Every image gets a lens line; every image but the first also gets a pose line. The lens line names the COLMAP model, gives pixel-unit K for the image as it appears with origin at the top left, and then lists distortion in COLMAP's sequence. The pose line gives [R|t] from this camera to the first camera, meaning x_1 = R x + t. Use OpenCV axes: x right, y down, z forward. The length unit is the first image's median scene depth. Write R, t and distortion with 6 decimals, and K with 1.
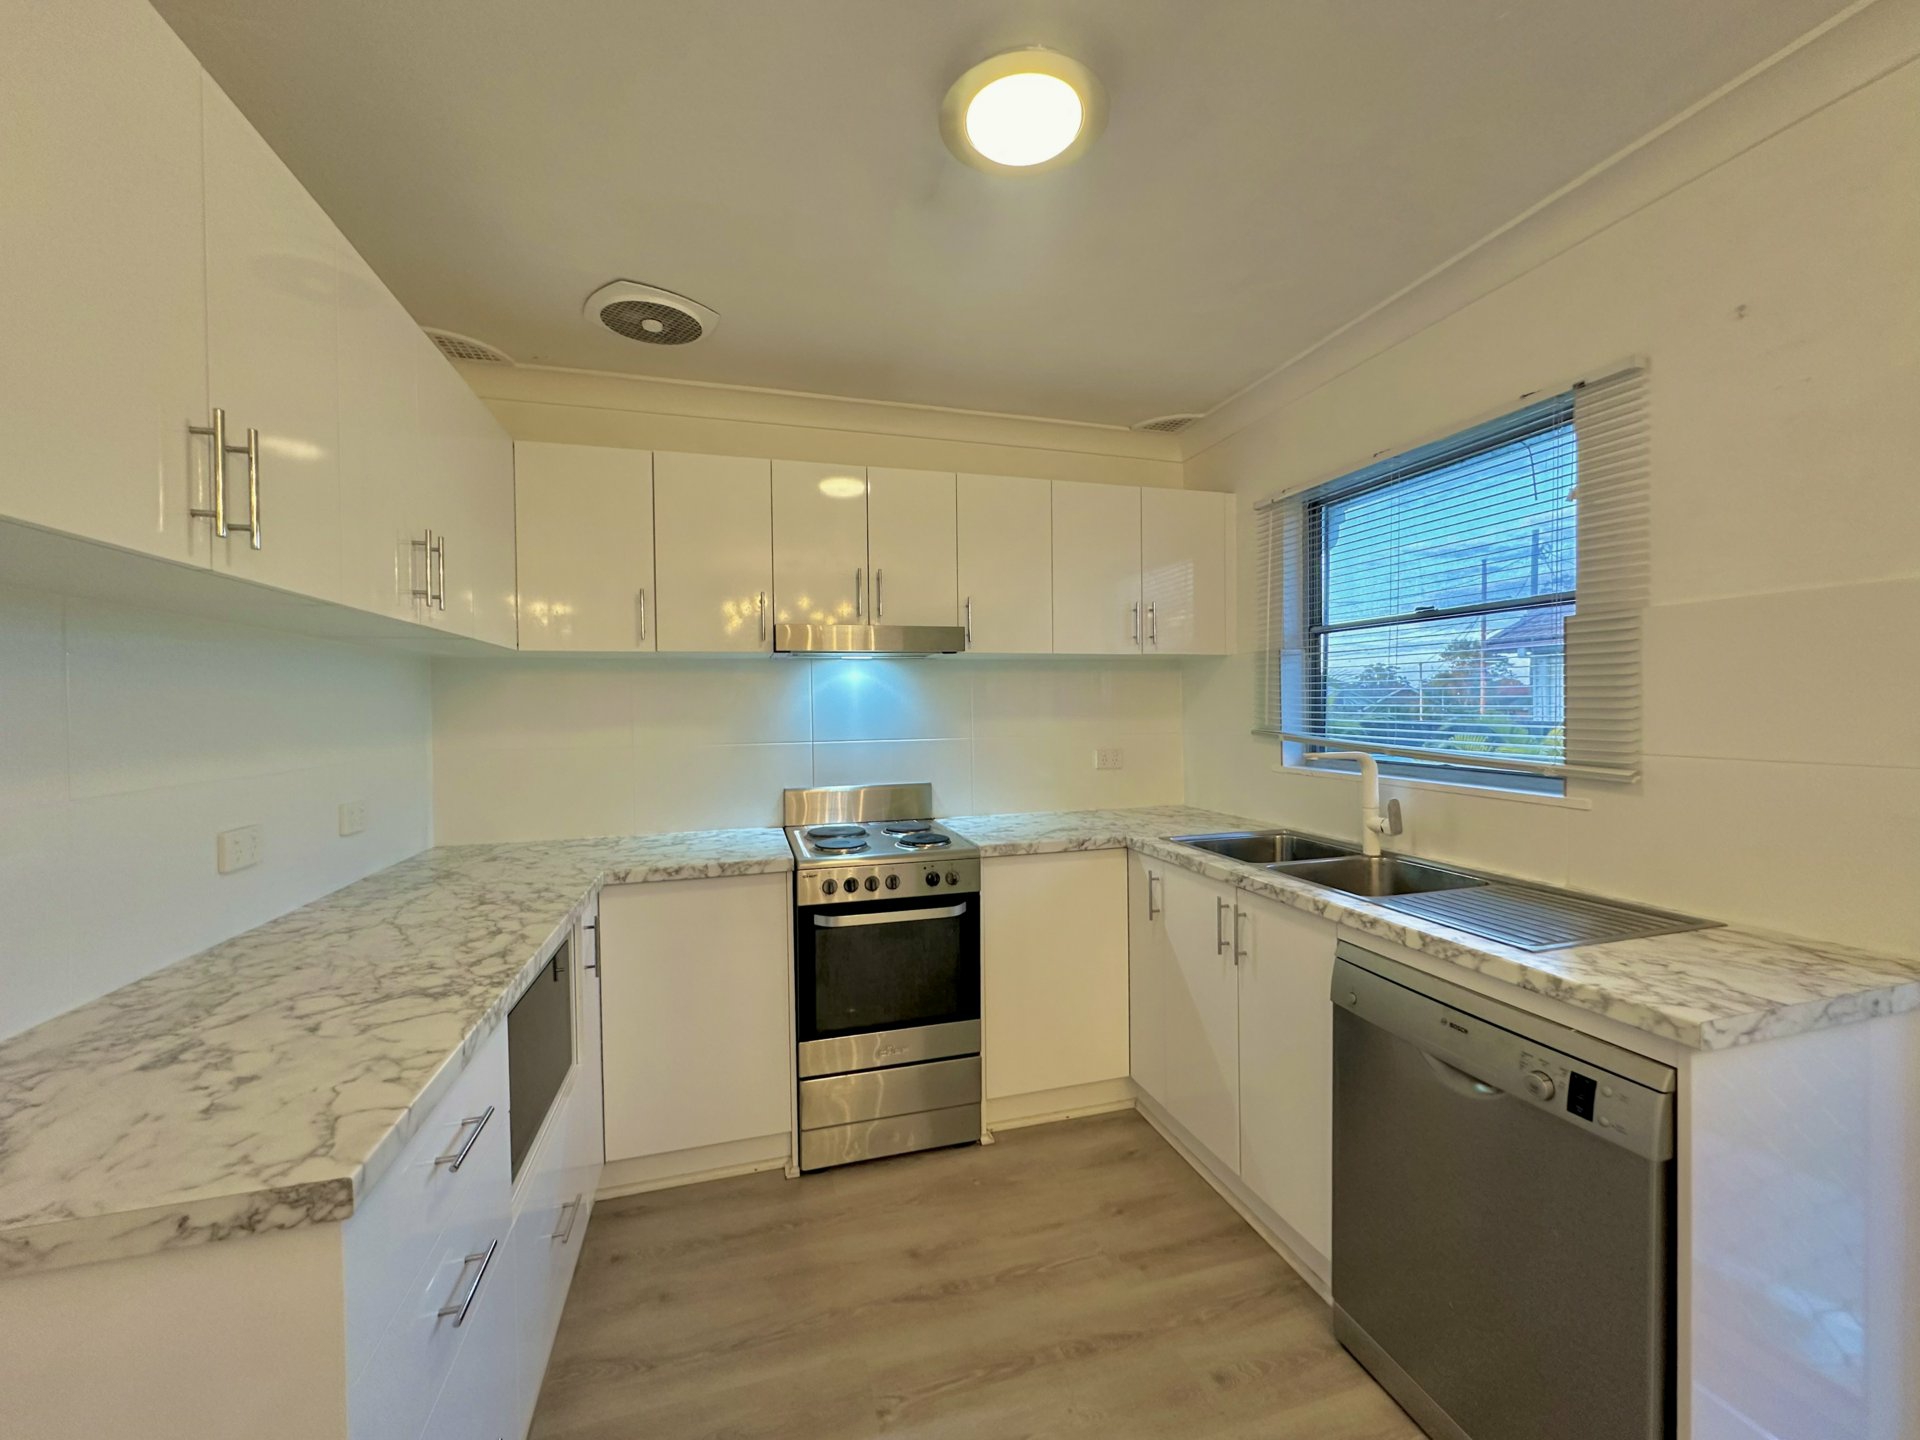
lens RADIAL K [[766.7, 0, 959.7], [0, 766.7, 713.5], [0, 0, 1]] dist [0.001407, -0.000072]
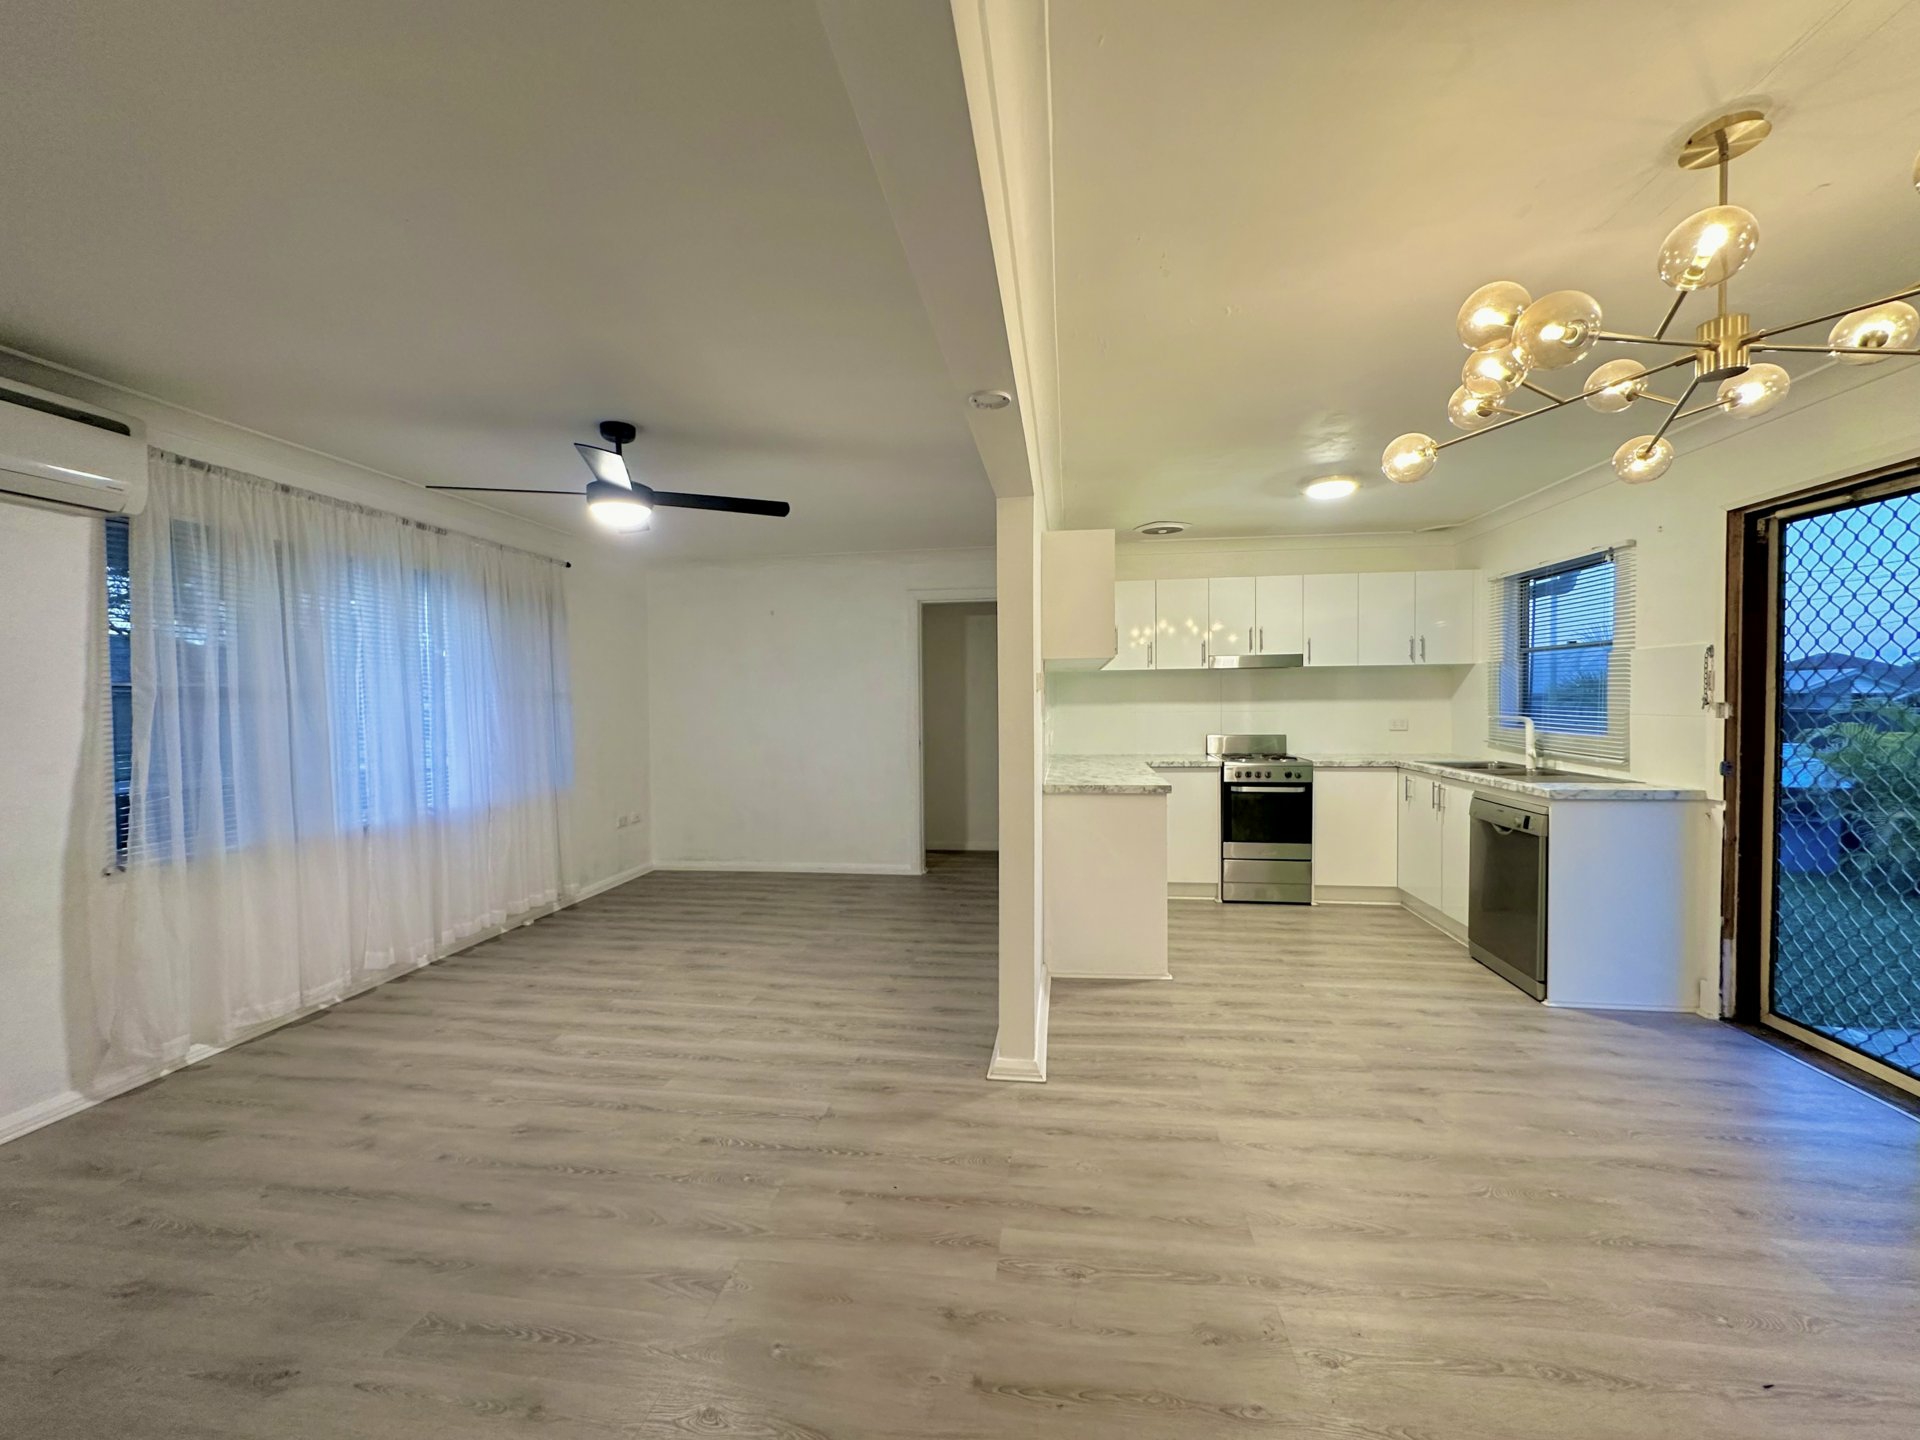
lens RADIAL K [[766.7, 0, 967.0], [0, 766.7, 716.5], [0, 0, 1]] dist [0.001407, -0.000072]
pose [[0.913990, 0.011500, -0.405574, 0.011238], [-0.005083, 0.999844, 0.016894, 0.022044], [0.405706, -0.013379, 0.913906, -1.311532]]
